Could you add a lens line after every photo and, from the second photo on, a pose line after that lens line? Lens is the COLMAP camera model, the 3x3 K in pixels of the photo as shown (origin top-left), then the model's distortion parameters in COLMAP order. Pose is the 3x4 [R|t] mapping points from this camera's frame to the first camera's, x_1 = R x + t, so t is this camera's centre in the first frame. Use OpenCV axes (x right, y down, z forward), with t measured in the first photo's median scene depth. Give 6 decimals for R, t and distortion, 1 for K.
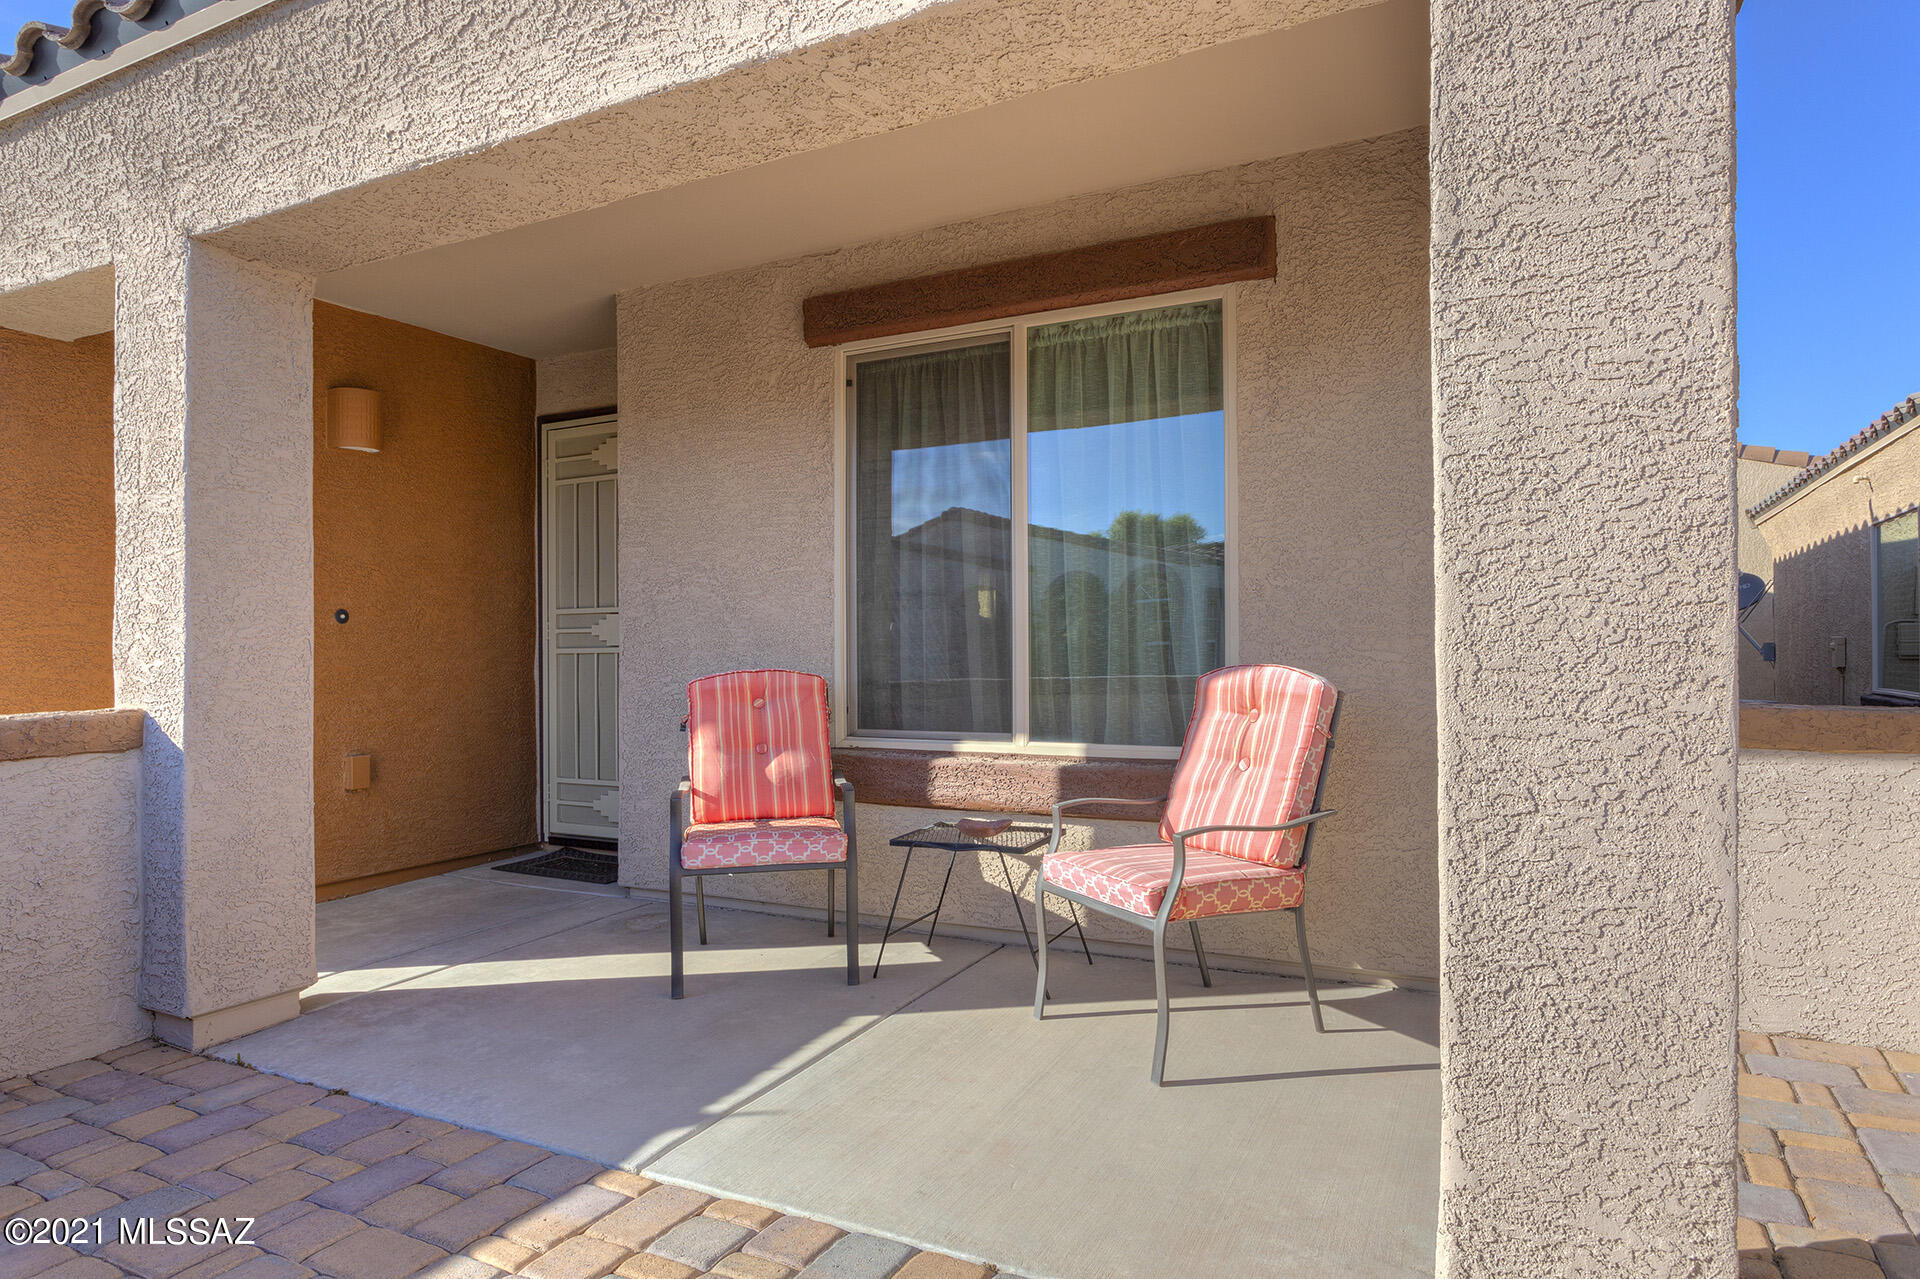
lens RADIAL K [[1140.1, 0, 960.0], [0, 1140.1, 639.5], [0, 0, 1]] dist [0.005556, 0.000872]
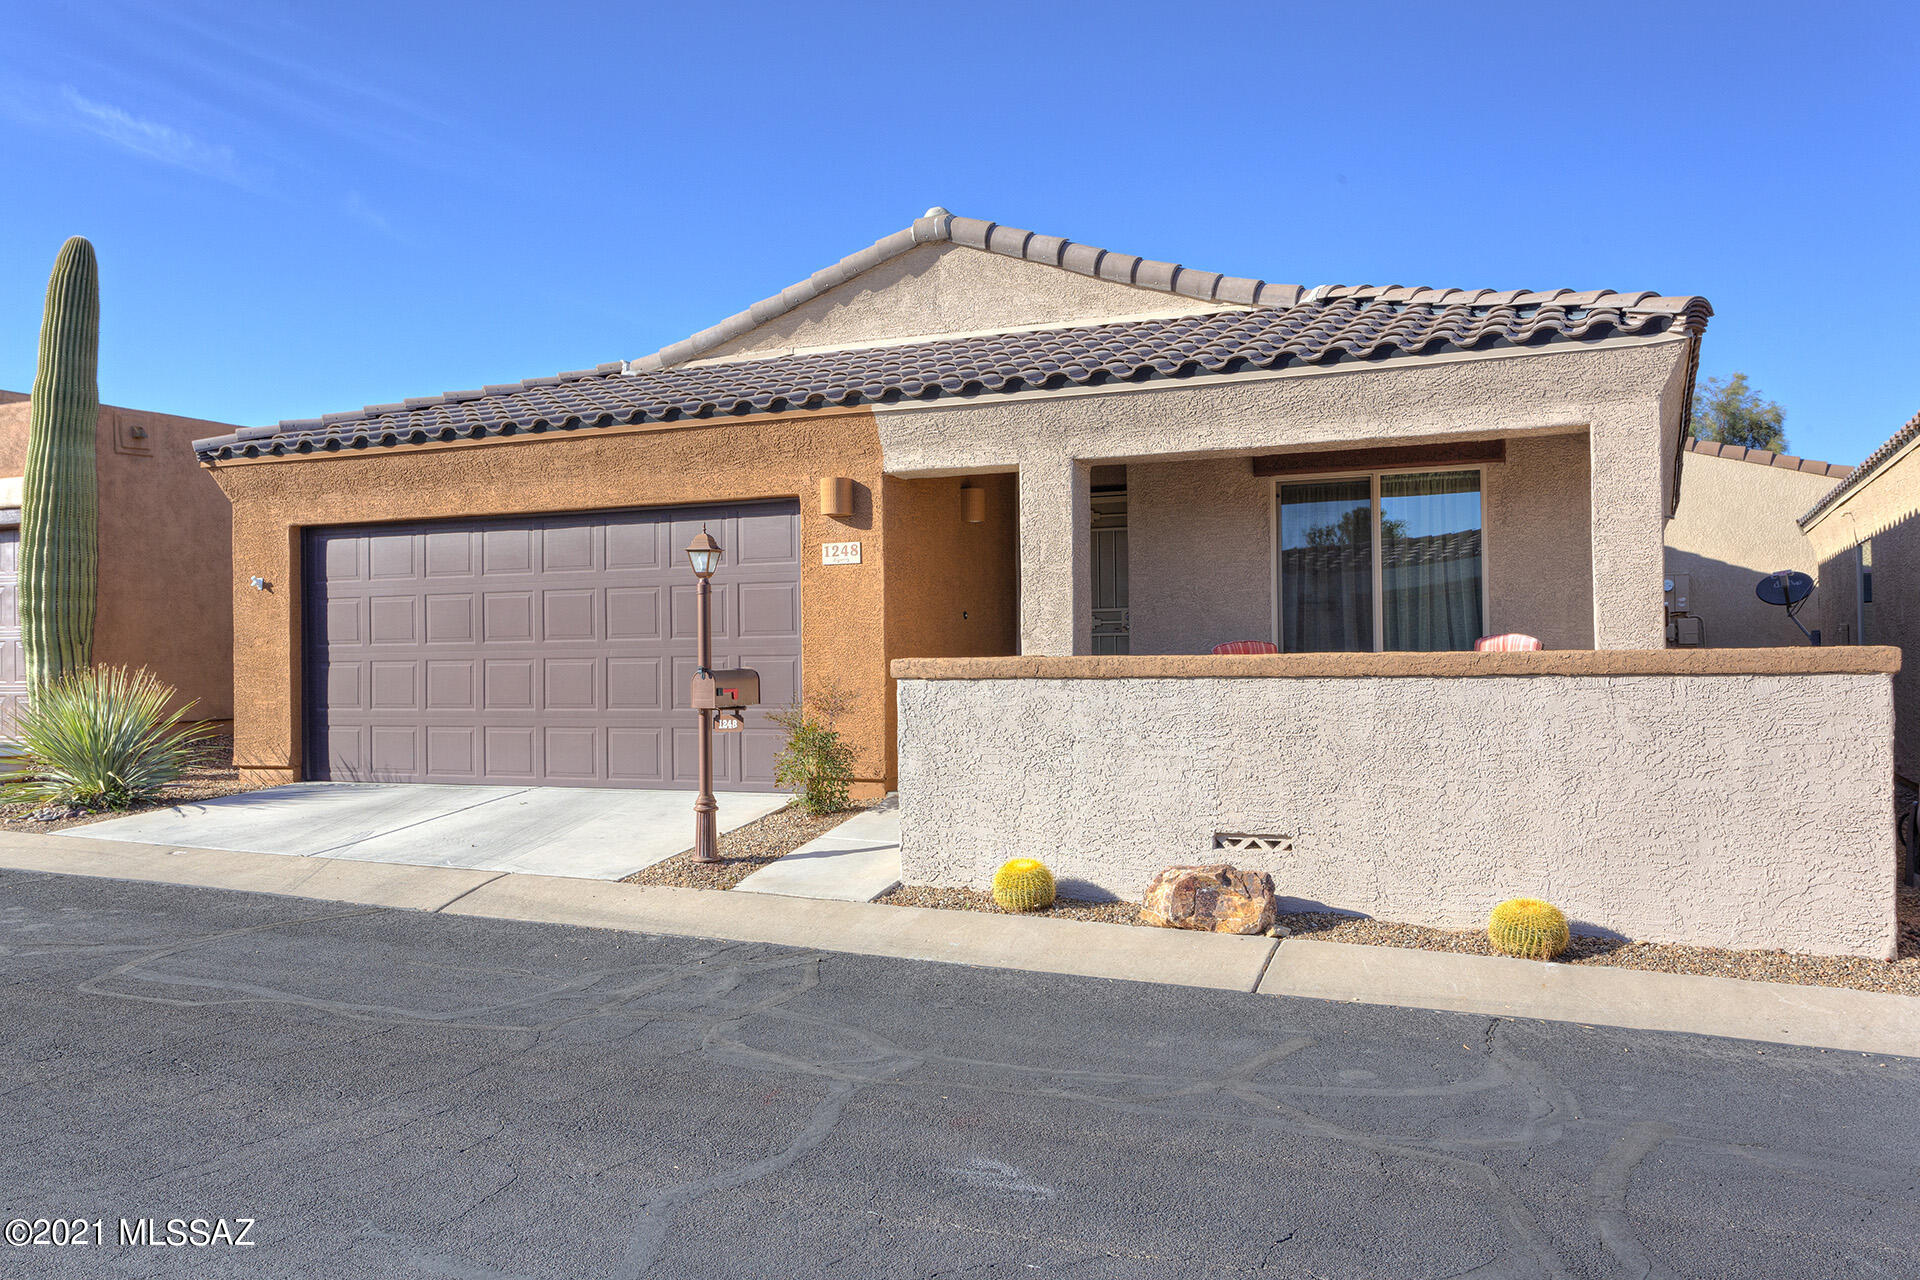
lens RADIAL K [[1536.7, 0, 960.0], [0, 1536.7, 640.0], [0, 0, 1]] dist [0.016398, 0.001007]
pose [[0.998337, -0.005166, 0.057410, -1.098382], [0.005128, 0.999987, 0.000807, 0.025772], [-0.057413, -0.000512, 0.998350, -2.217854]]
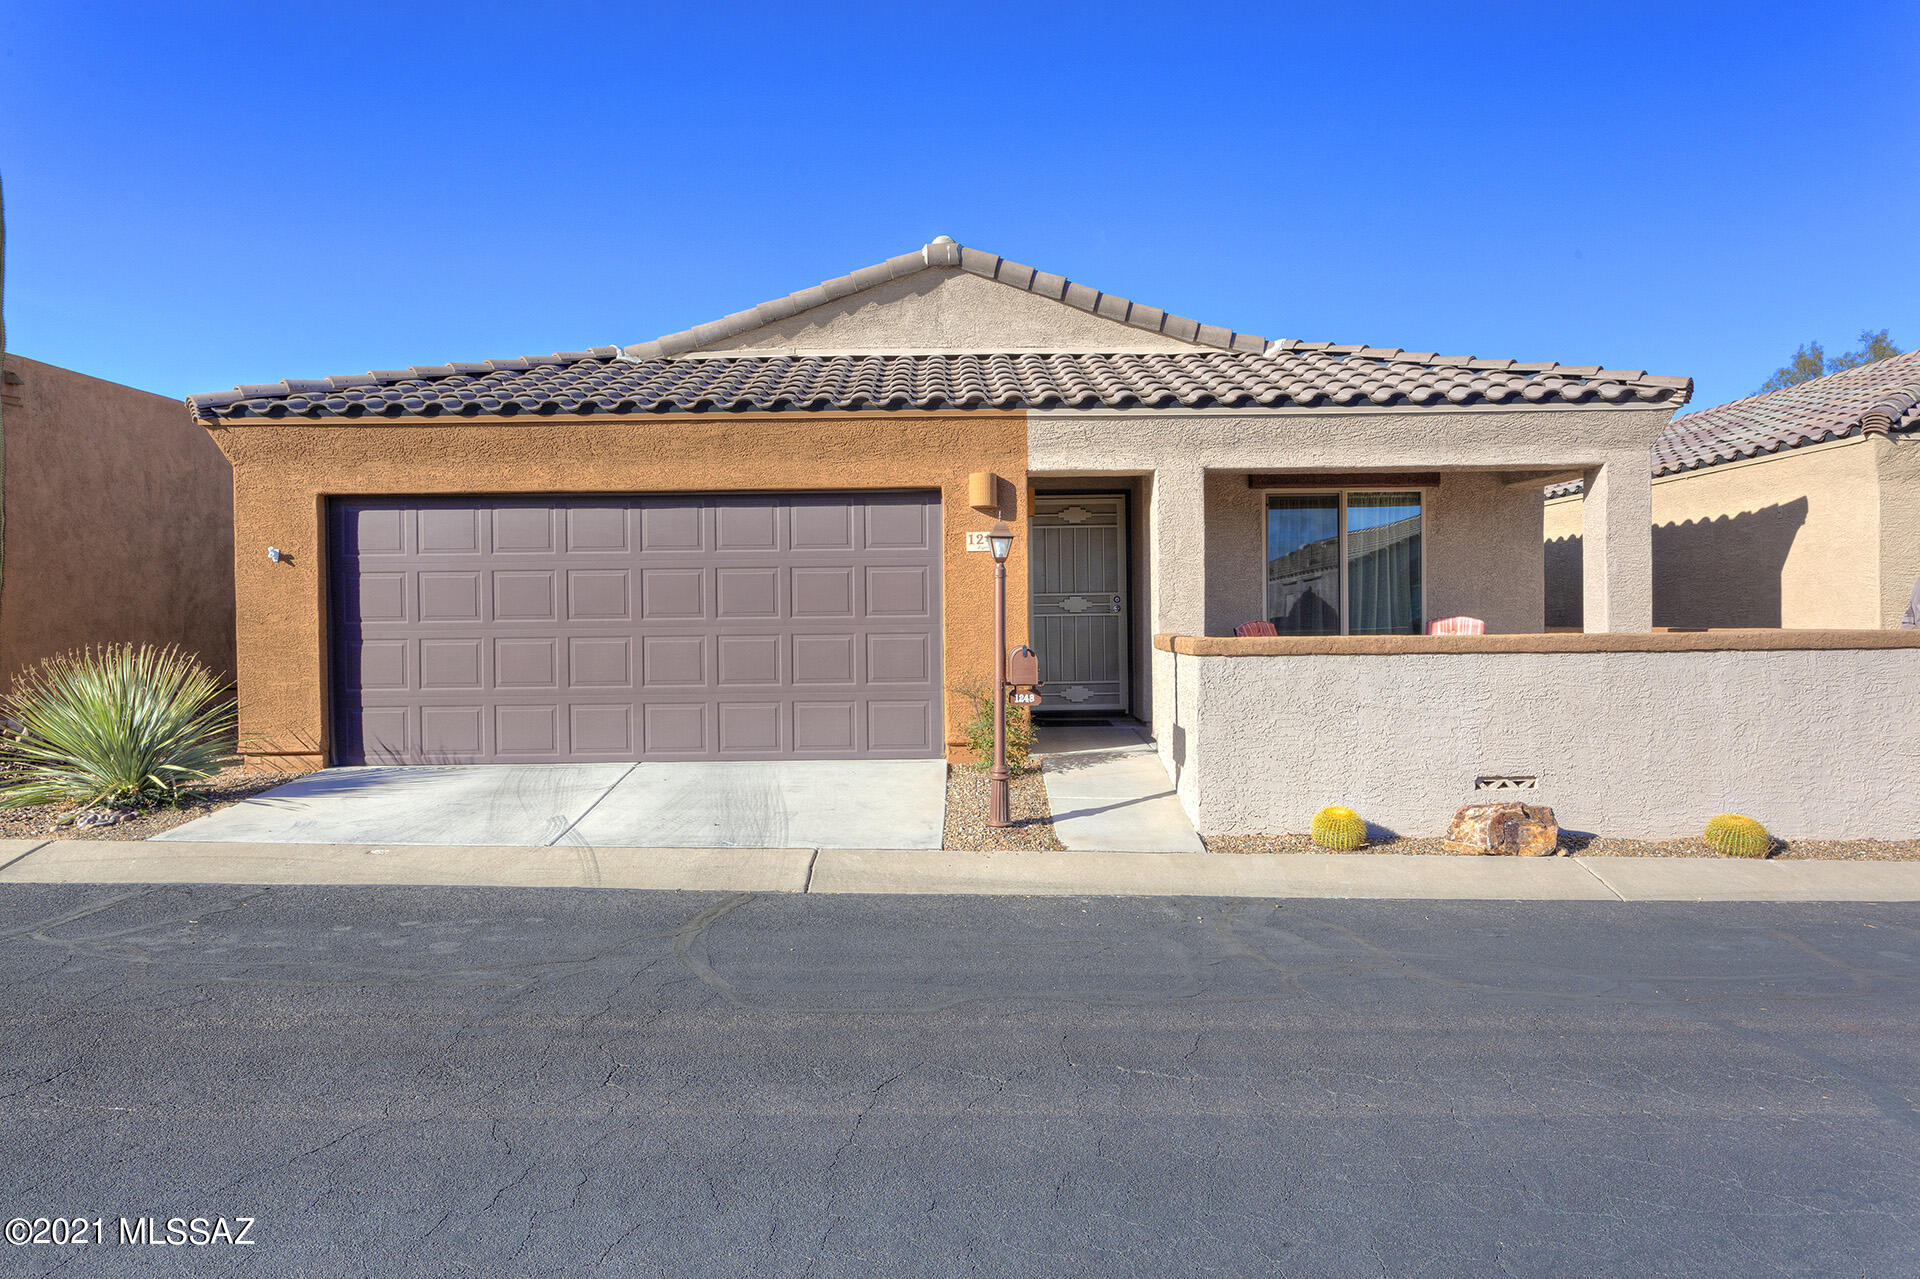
lens RADIAL K [[1268.1, 0, 960.0], [0, 1268.1, 639.5], [0, 0, 1]] dist [-0.005240, 0.000850]
pose [[0.889087, -0.009606, 0.457637, -2.662629], [-0.000469, 0.999760, 0.021897, 0.007569], [-0.457737, -0.019682, 0.888870, -1.546137]]
